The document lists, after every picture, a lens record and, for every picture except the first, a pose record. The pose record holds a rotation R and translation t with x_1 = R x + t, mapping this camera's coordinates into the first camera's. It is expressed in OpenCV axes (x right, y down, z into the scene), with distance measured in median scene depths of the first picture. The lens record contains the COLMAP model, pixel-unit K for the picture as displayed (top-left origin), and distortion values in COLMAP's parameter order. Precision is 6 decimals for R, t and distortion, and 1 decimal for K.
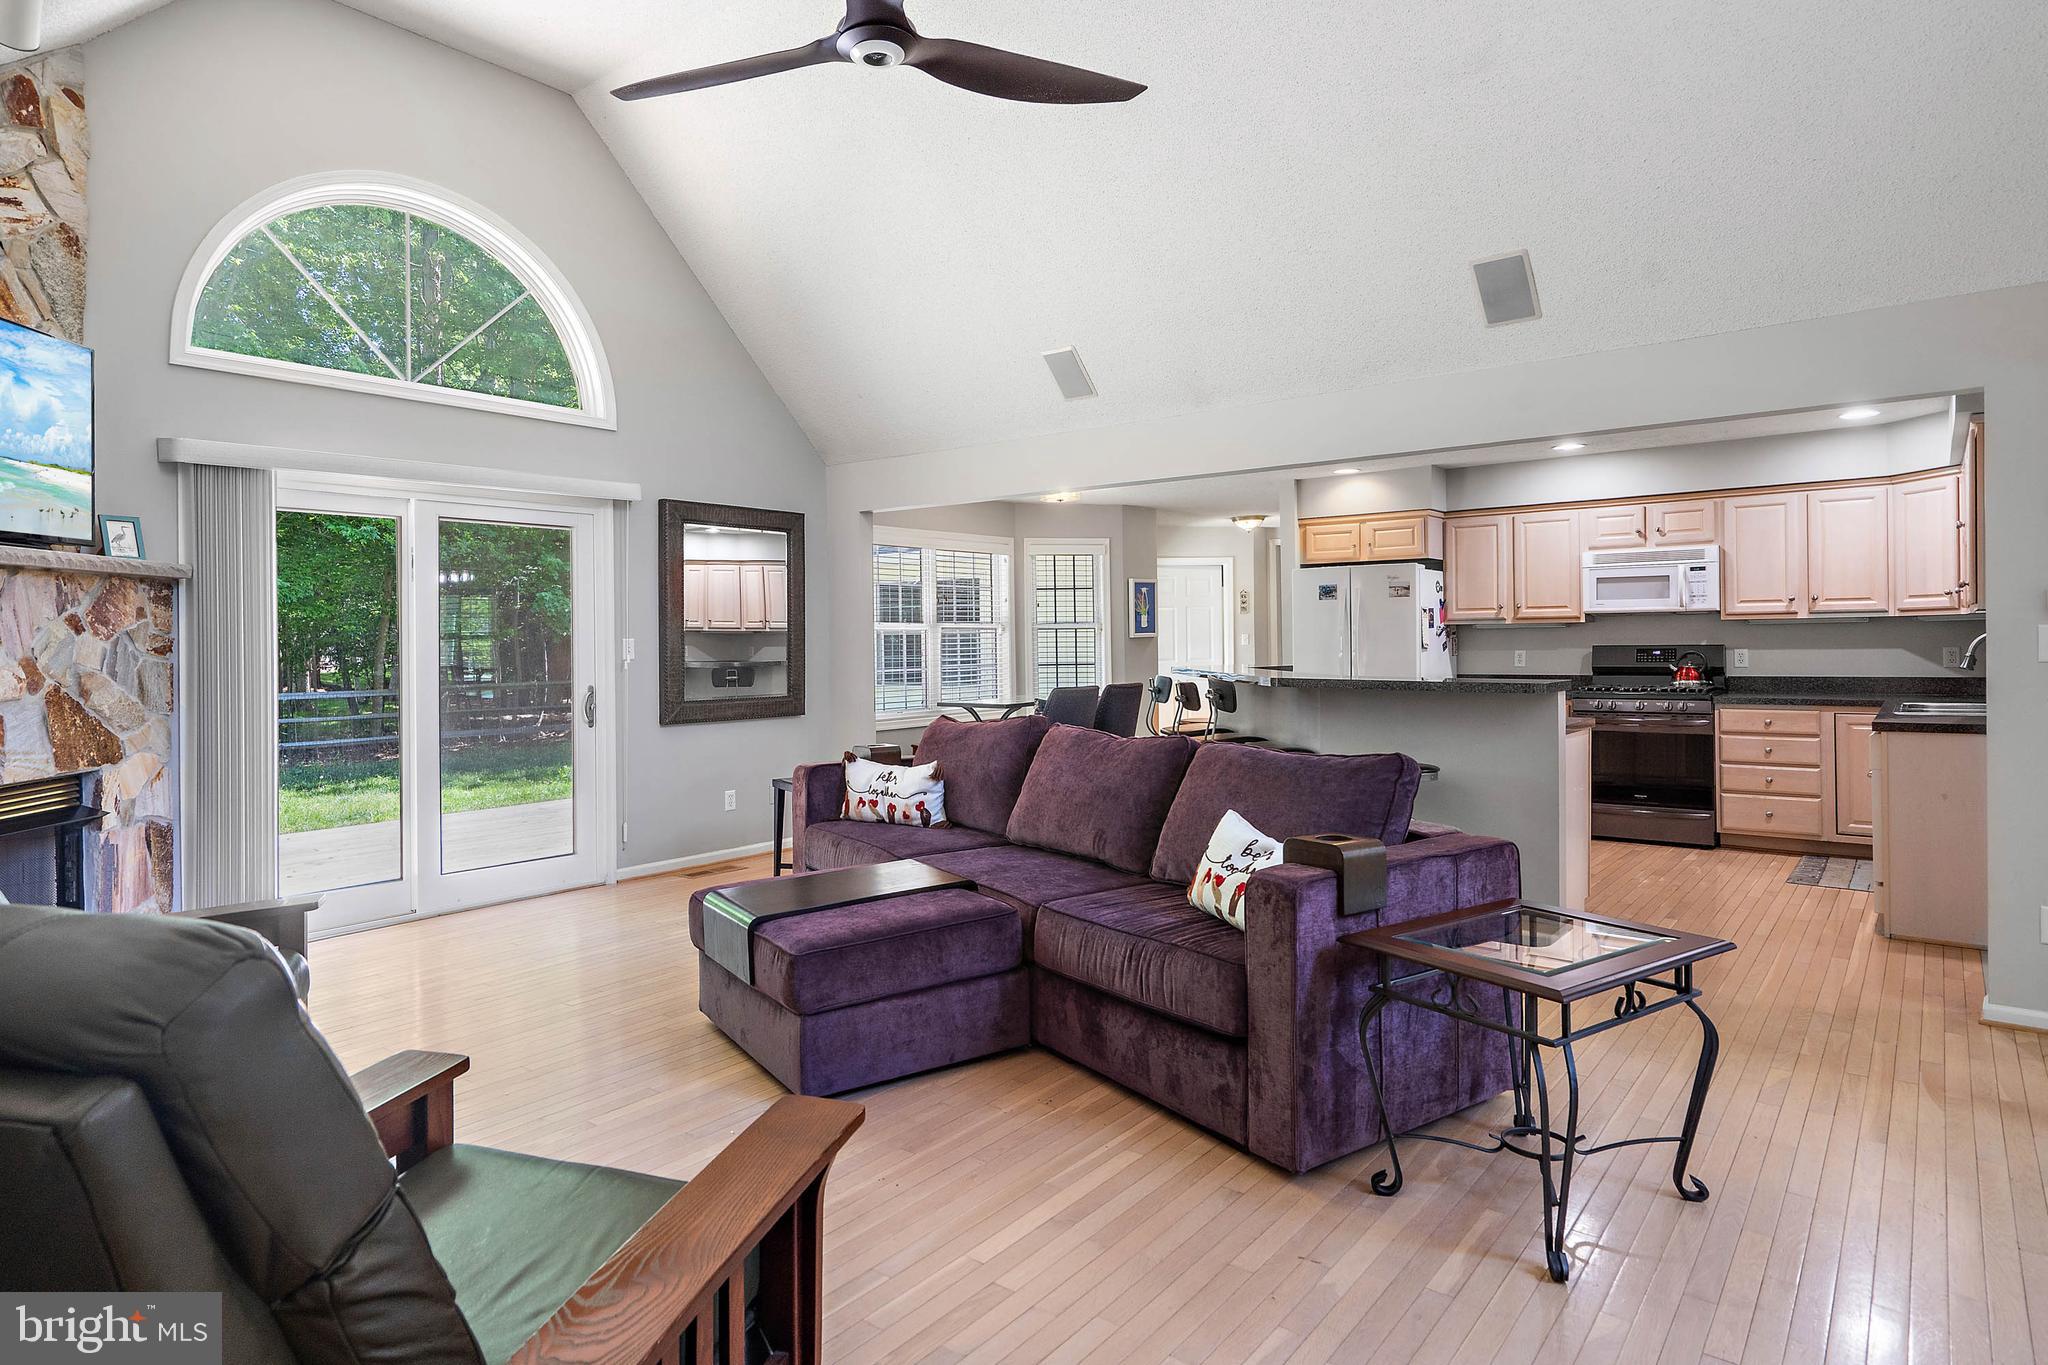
lens RADIAL K [[1117.9, 0, 1021.7], [0, 1117.9, 641.1], [0, 0, 1]] dist [0.003139, 0.002047]
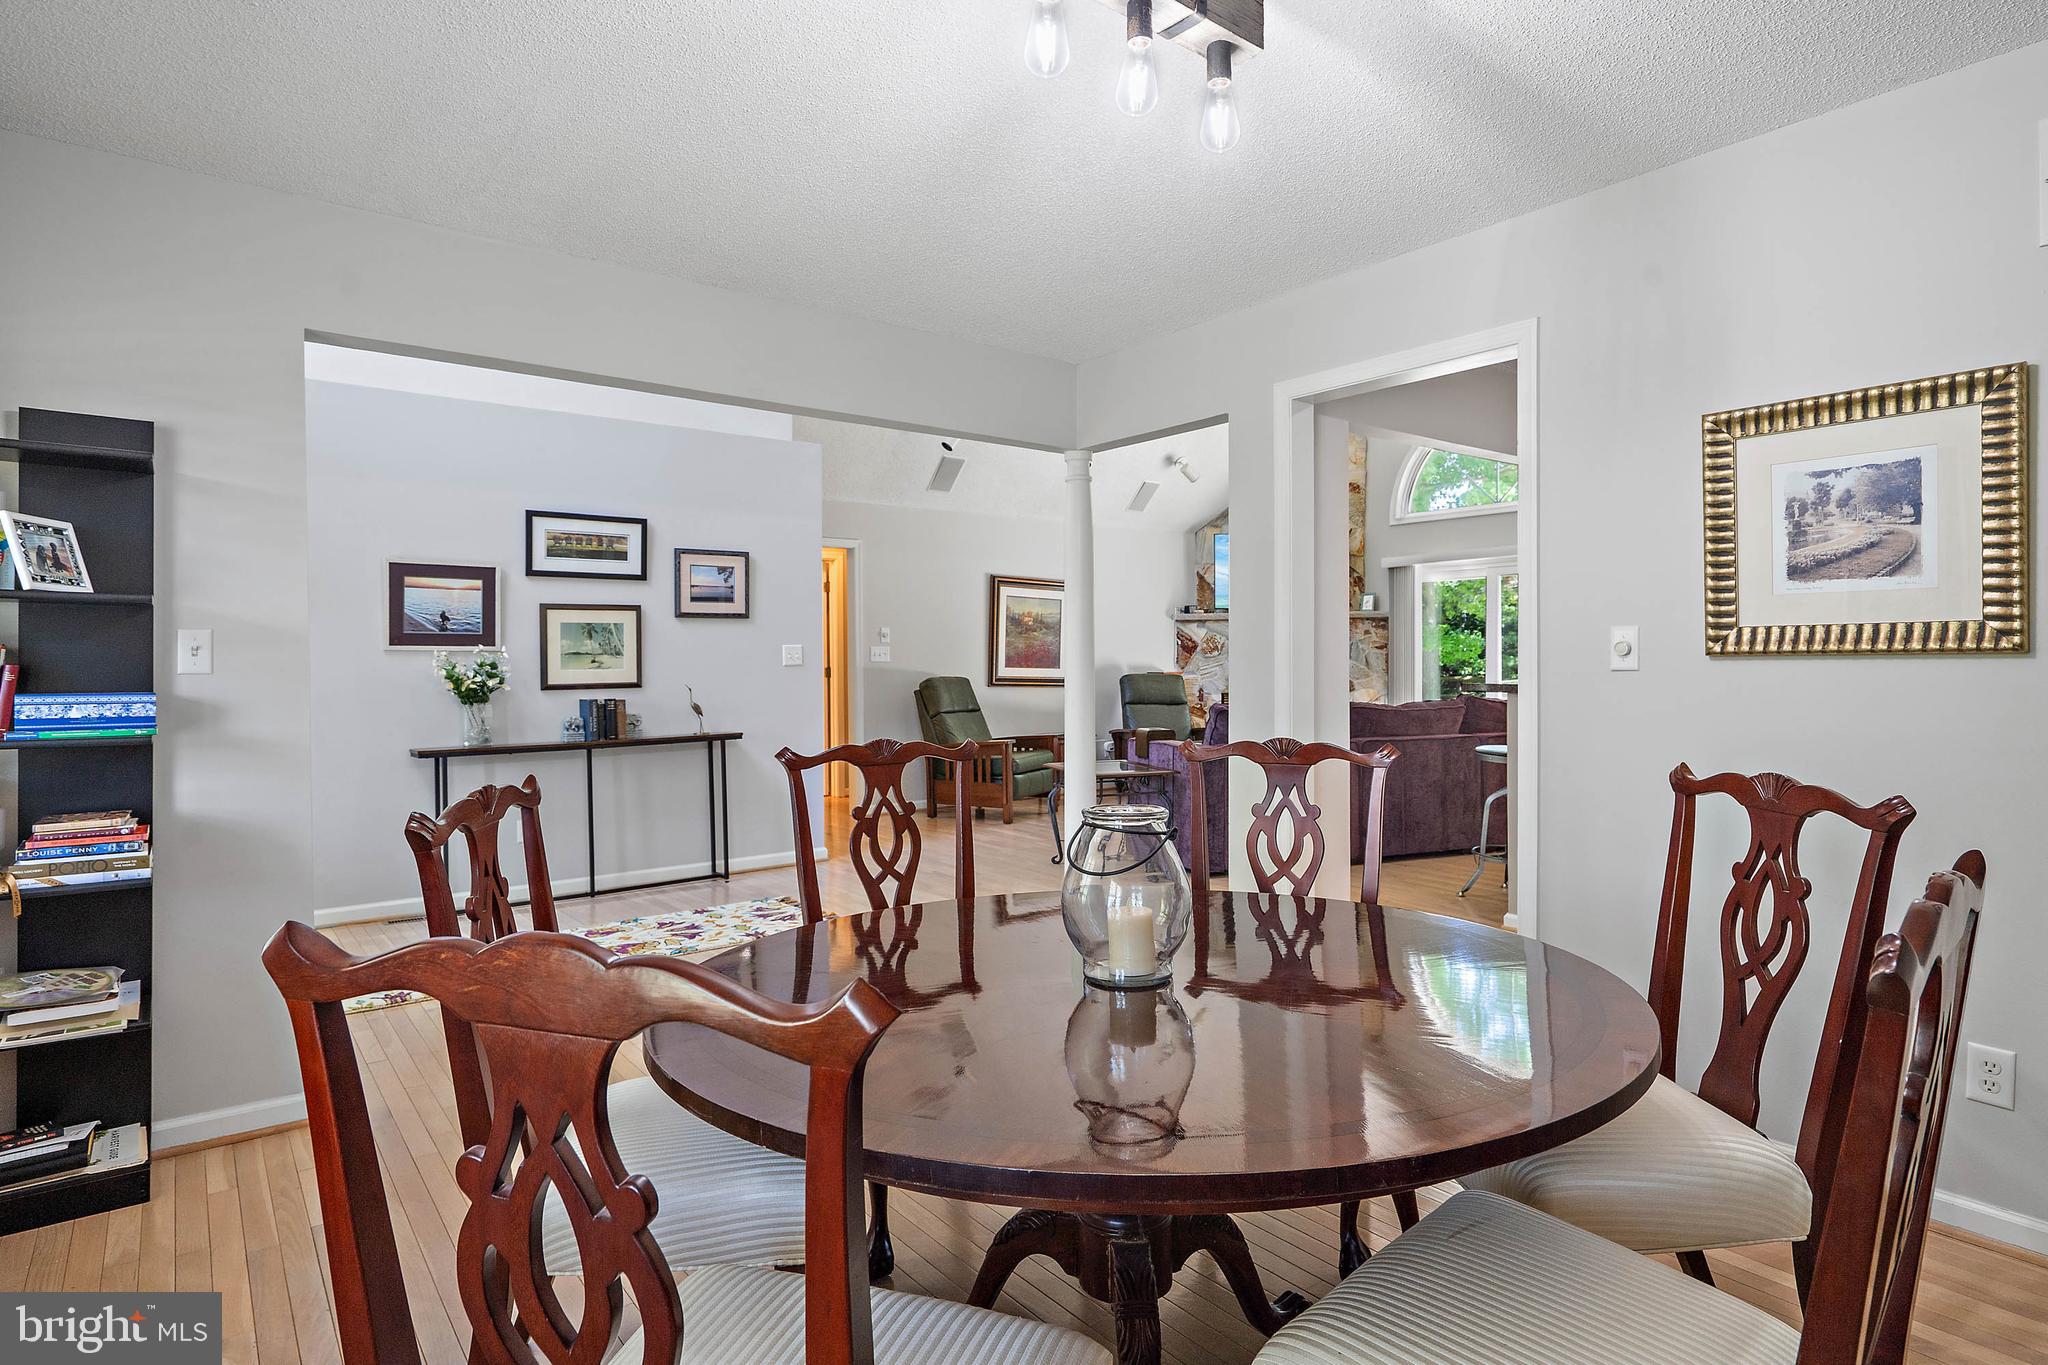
lens RADIAL K [[1117.9, 0, 1059.1], [0, 1117.9, 656.9], [0, 0, 1]] dist [0.003139, 0.002047]
pose [[-0.201491, 0.016334, -0.979354, 1.129097], [0.005310, 0.999864, 0.015583, -0.008887], [0.979476, -0.002061, -0.201551, 0.537663]]
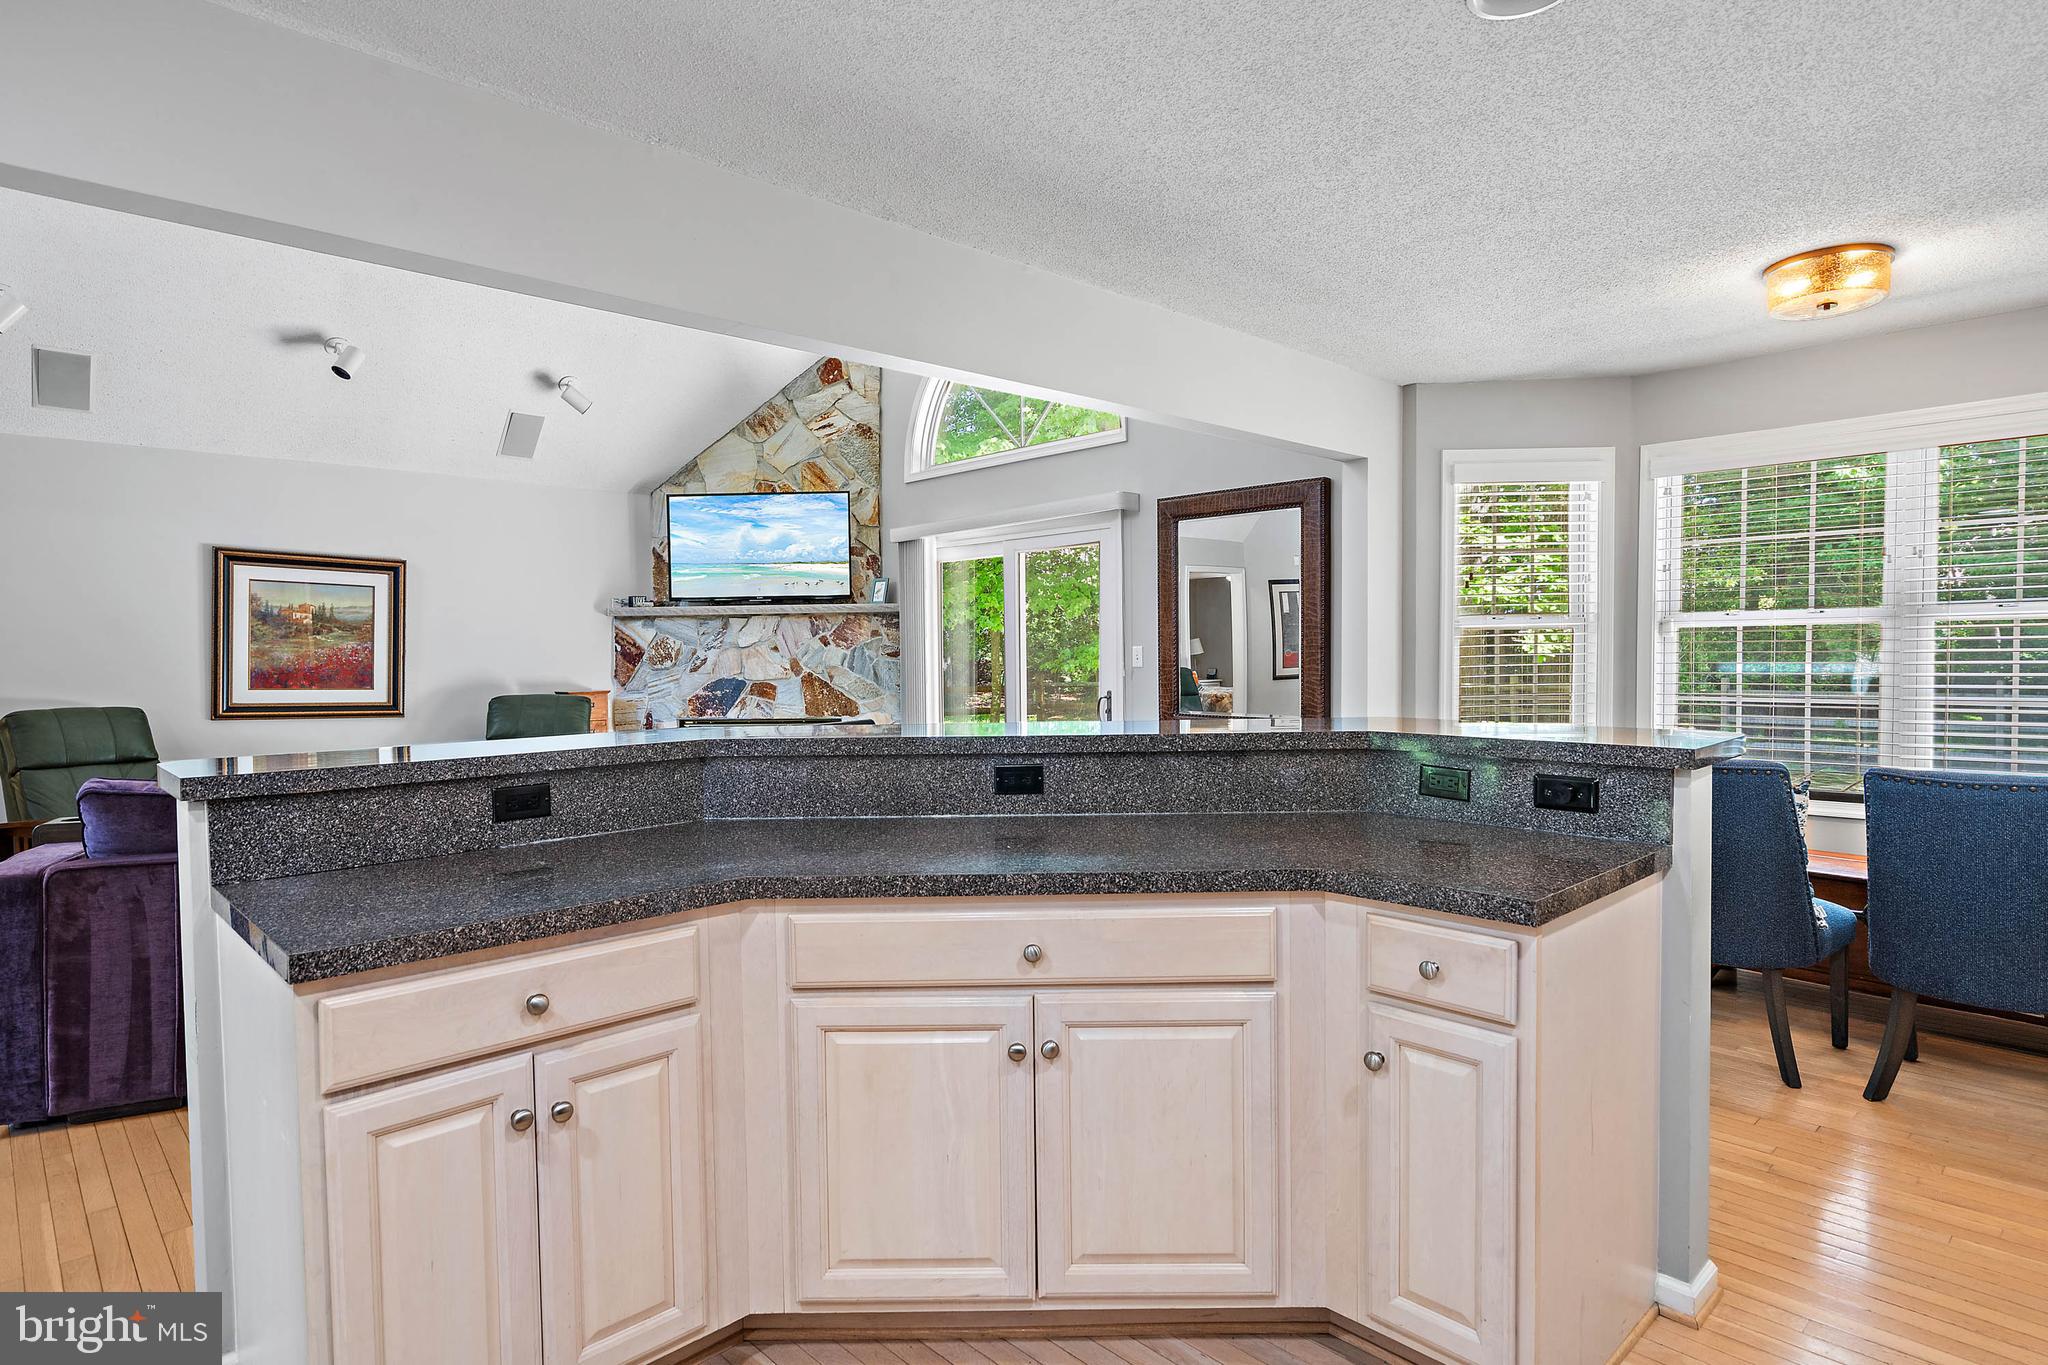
lens RADIAL K [[1117.9, 0, 1034.6], [0, 1117.9, 687.7], [0, 0, 1]] dist [0.003139, 0.002047]
pose [[-0.125425, 0.045043, -0.991080, 0.599433], [0.010635, 0.998972, 0.044056, -0.009445], [0.992046, -0.005014, -0.125775, 0.948186]]
